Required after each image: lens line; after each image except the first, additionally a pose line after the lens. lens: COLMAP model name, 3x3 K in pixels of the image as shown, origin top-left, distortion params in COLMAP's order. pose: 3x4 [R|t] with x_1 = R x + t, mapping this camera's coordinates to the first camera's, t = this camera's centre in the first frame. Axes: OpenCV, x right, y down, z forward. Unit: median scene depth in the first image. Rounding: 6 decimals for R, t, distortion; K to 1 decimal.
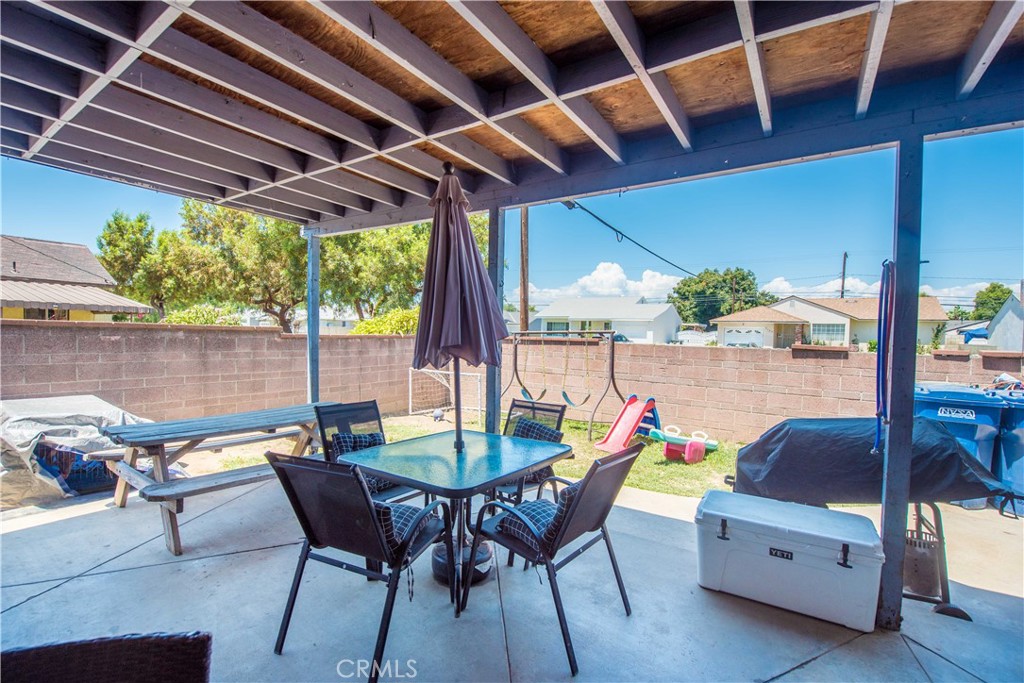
lens RADIAL K [[452.9, 0, 512.0], [0, 452.9, 341.5], [0, 0, 1]] dist [-0.017670, 0.000006]
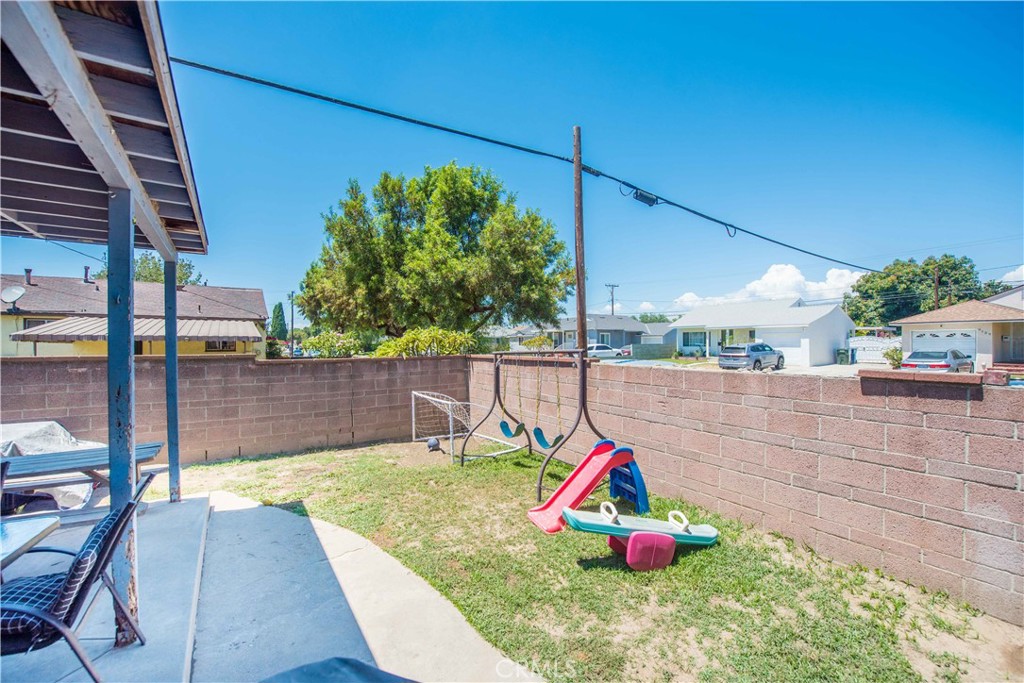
lens RADIAL K [[416.4, 0, 512.0], [0, 416.4, 341.5], [0, 0, 1]] dist [-0.020593, -0.000423]
pose [[0.926264, -0.031442, -0.375562, 0.297292], [0.020800, 0.999260, -0.032359, -0.013995], [0.376301, 0.022161, 0.926232, 0.269800]]
